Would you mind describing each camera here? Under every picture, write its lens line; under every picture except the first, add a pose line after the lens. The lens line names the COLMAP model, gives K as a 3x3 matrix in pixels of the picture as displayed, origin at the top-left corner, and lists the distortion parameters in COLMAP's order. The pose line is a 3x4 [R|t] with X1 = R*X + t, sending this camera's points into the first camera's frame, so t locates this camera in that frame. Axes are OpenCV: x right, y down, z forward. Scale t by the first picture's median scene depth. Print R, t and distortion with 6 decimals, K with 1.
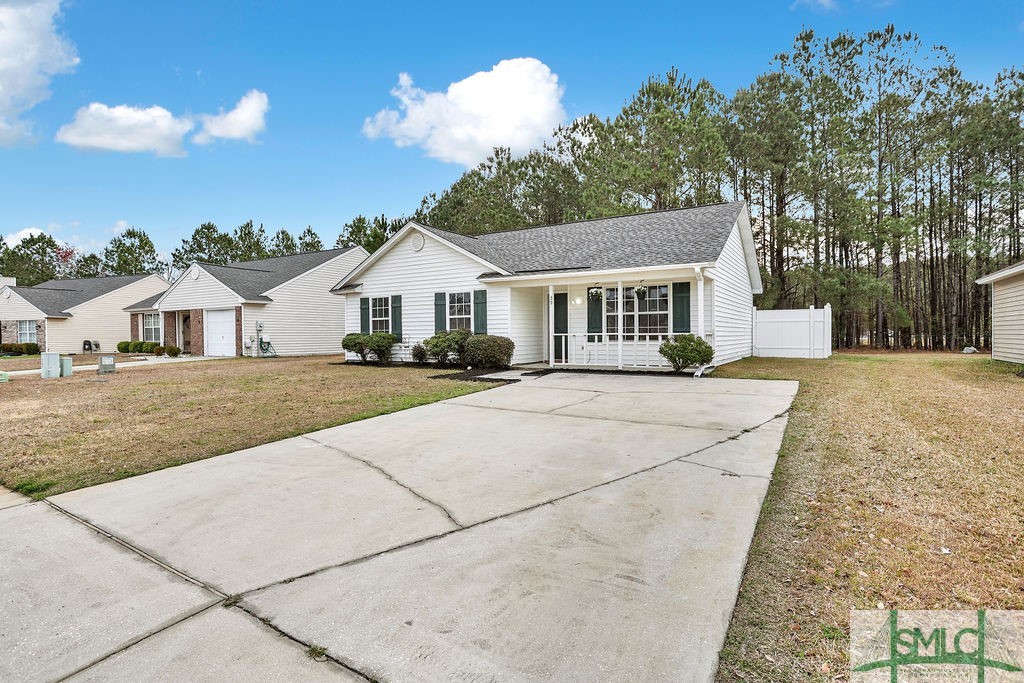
lens RADIAL K [[511.1, 0, 542.6], [0, 511.1, 336.3], [0, 0, 1]] dist [-0.048825, 0.021156]
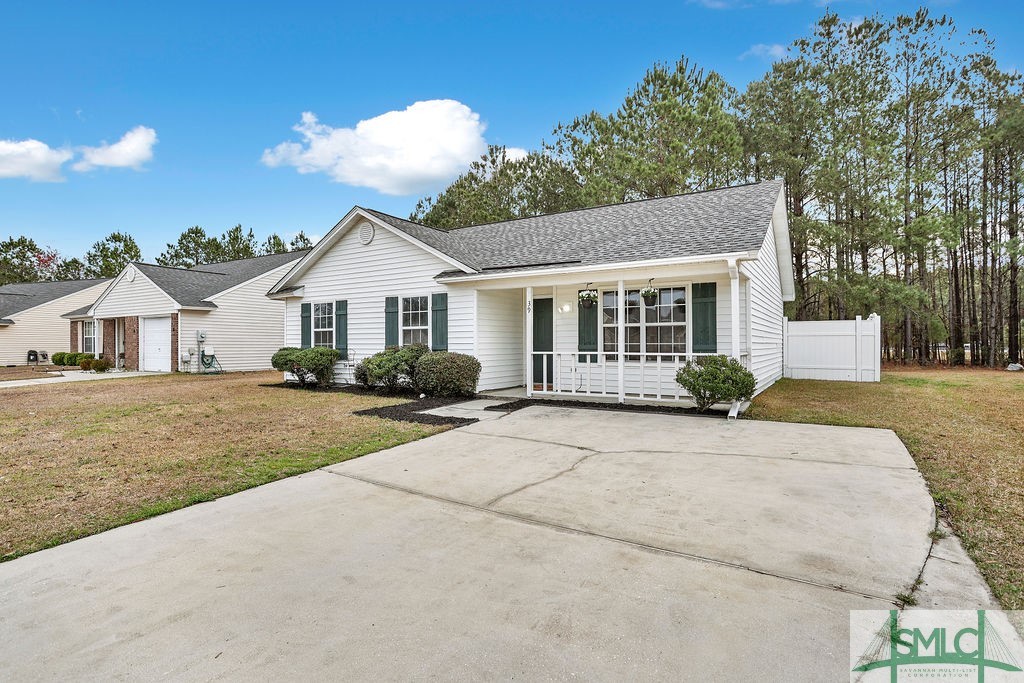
lens RADIAL K [[511.1, 0, 536.0], [0, 511.1, 331.7], [0, 0, 1]] dist [-0.048825, 0.021156]
pose [[0.999774, 0.005094, -0.020649, 0.029700], [-0.005642, 0.999632, -0.026542, -0.009906], [0.020506, 0.026652, 0.999434, 0.175437]]
